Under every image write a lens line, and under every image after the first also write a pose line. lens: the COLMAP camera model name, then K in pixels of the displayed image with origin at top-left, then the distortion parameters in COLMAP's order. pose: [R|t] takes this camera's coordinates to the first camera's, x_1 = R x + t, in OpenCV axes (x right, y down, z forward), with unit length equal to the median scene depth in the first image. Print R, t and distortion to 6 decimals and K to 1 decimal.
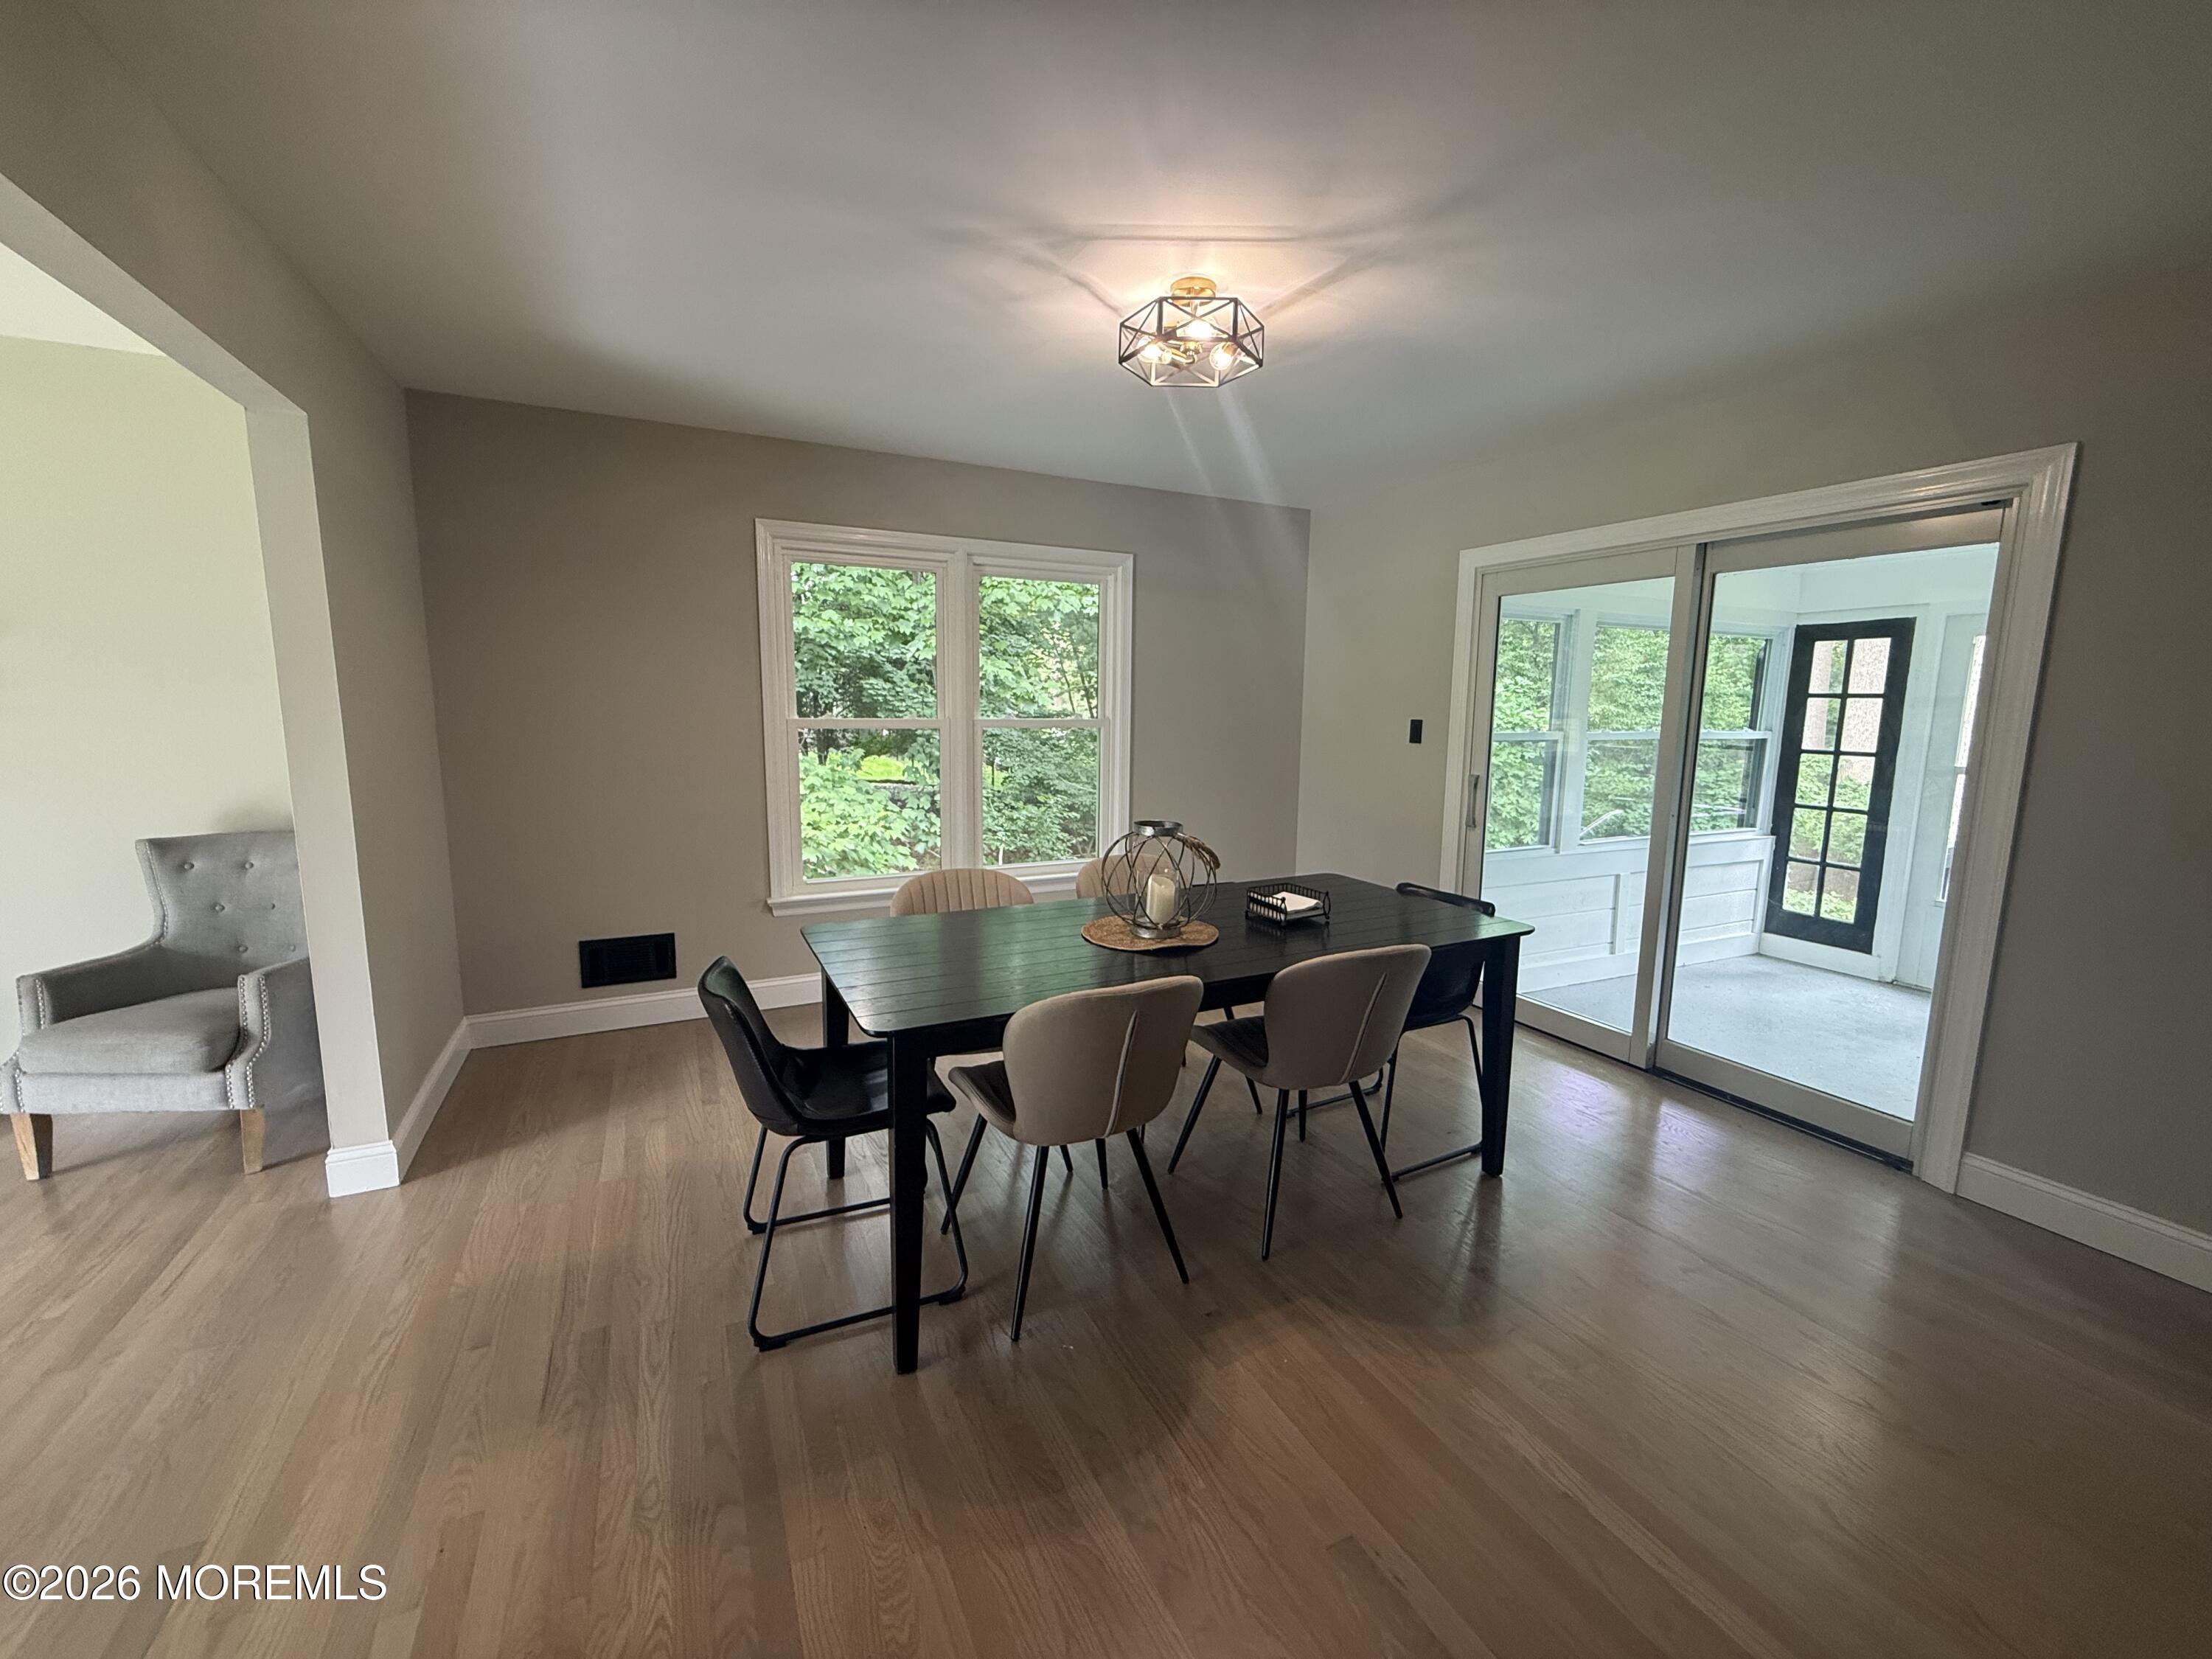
lens RADIAL K [[887.2, 0, 1114.9], [0, 887.2, 822.8], [0, 0, 1]] dist [0.000021, -0.000326]
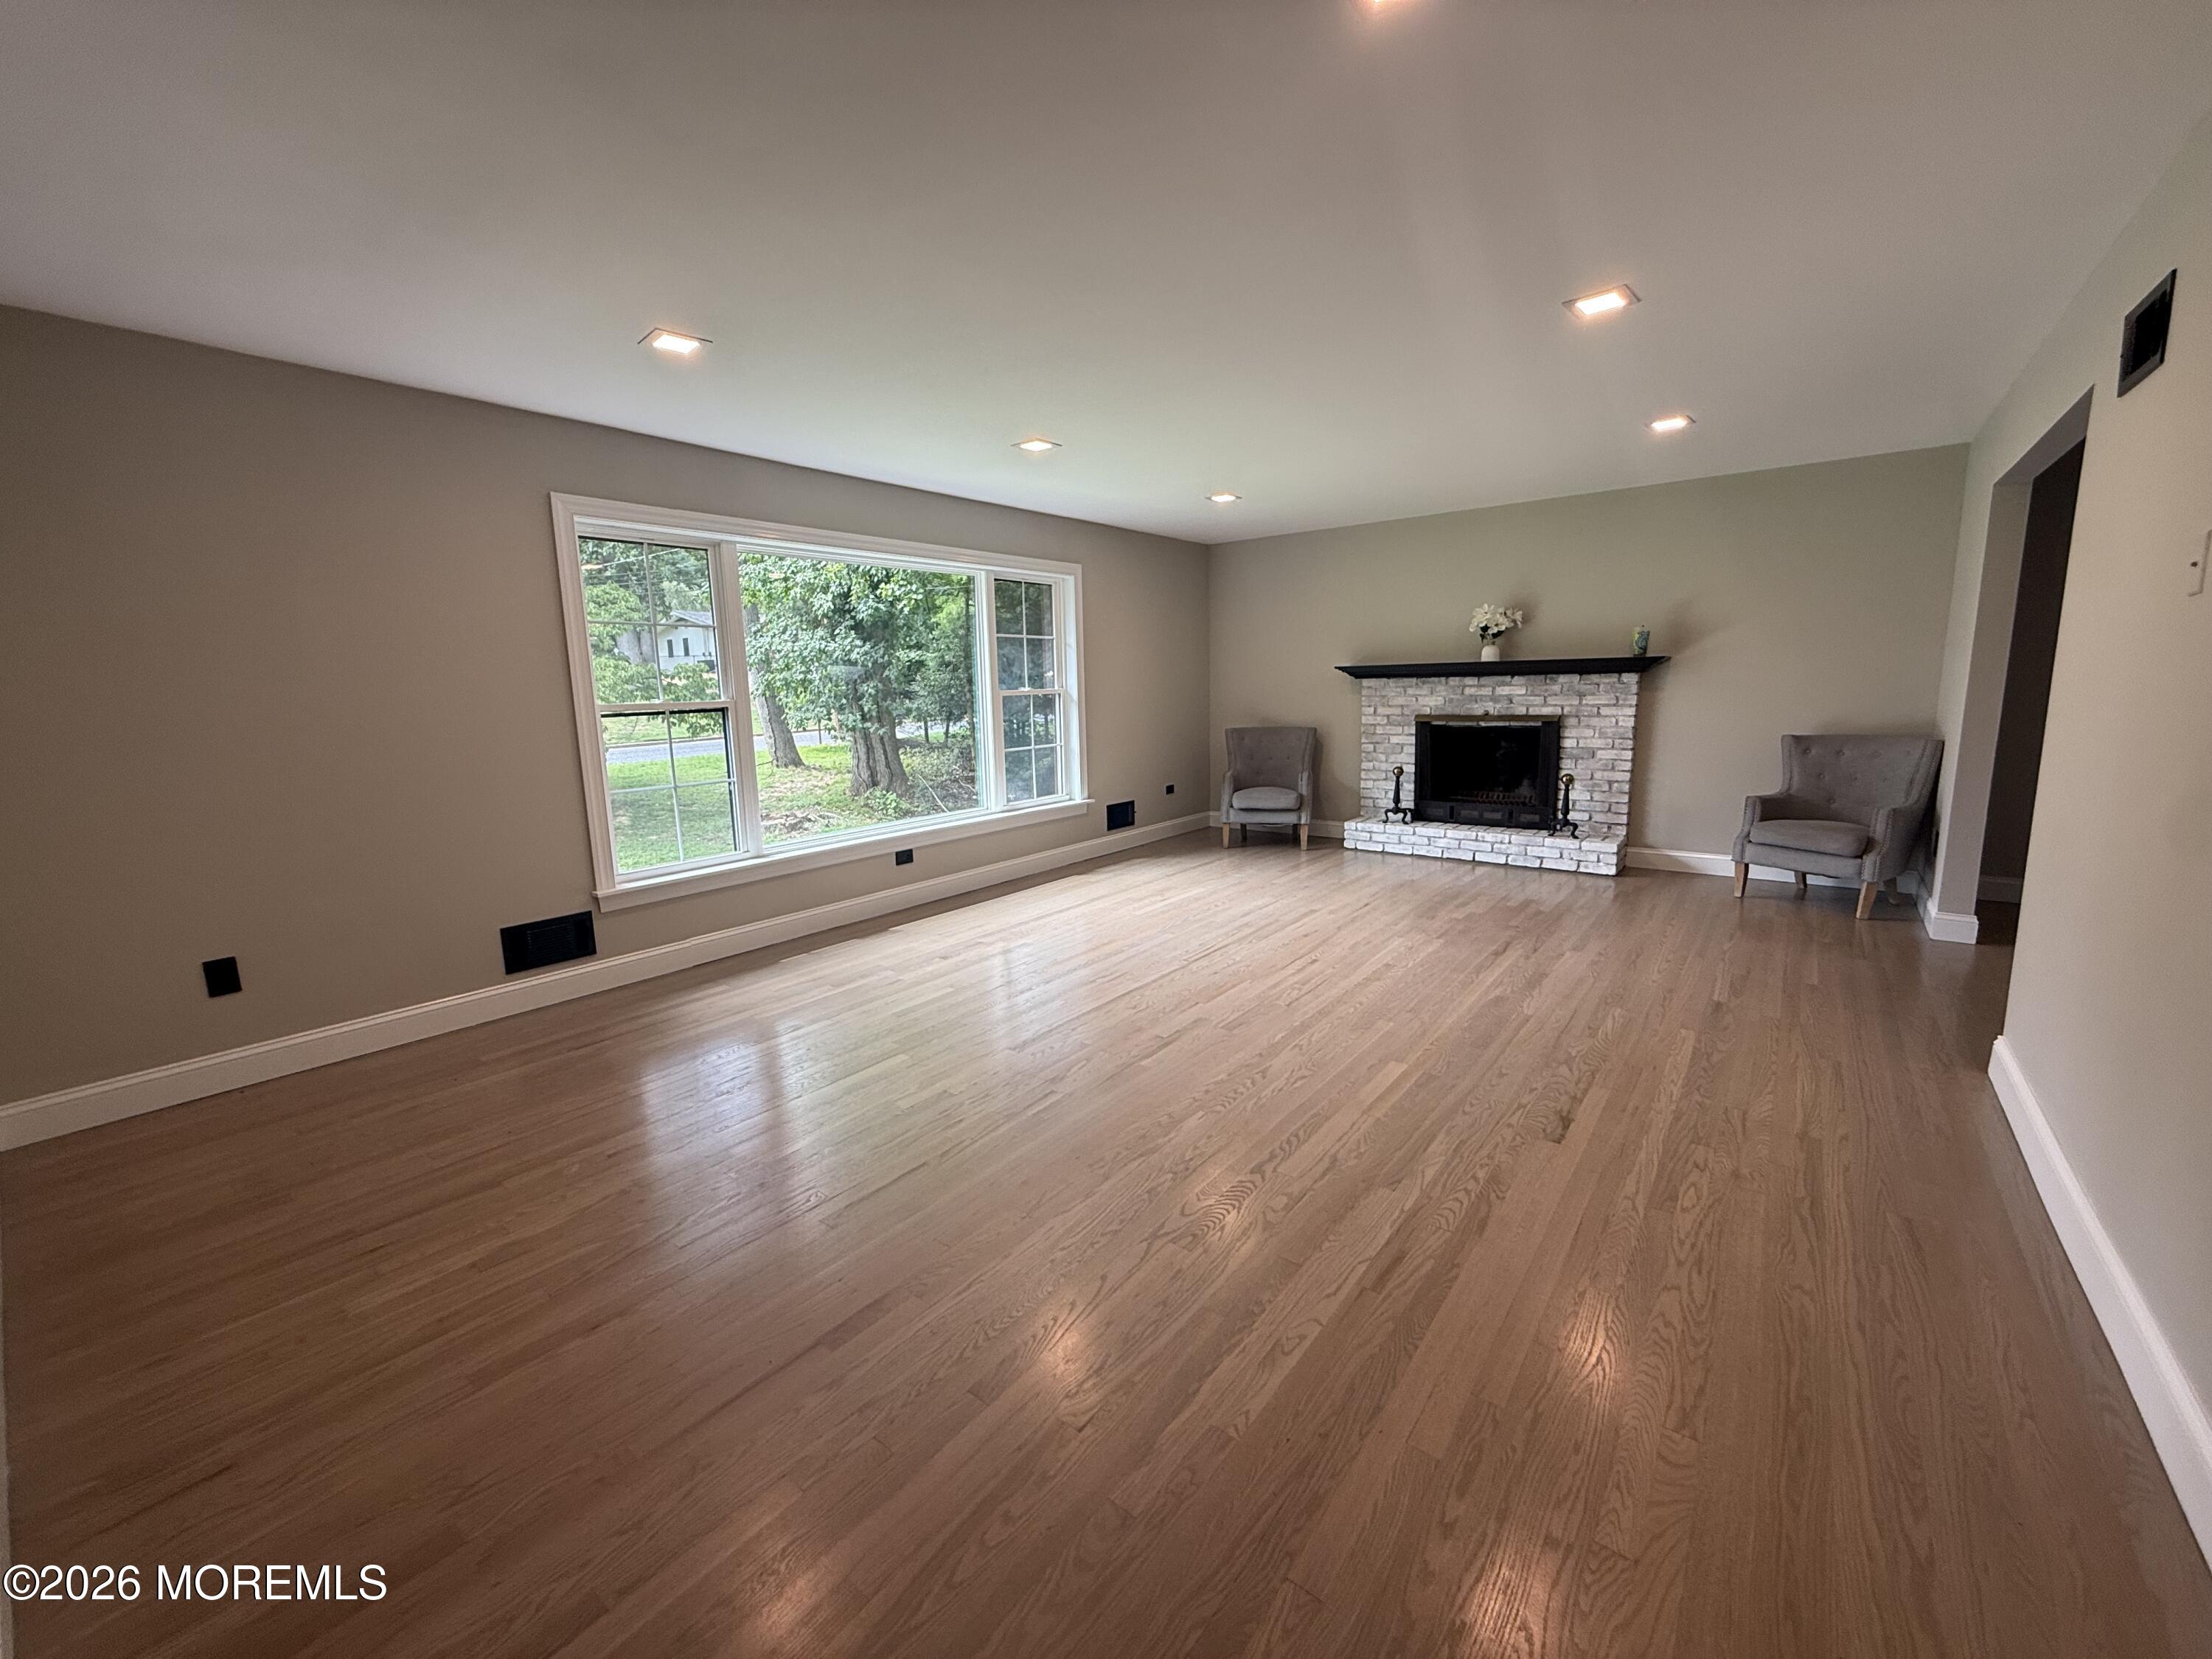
lens RADIAL K [[887.2, 0, 1106.8], [0, 887.2, 822.9], [0, 0, 1]] dist [0.000021, -0.000326]
pose [[0.436442, 0.126590, -0.890782, -0.065278], [-0.092064, 0.991139, 0.095745, 0.172356], [0.895010, 0.040222, 0.444229, -1.193540]]
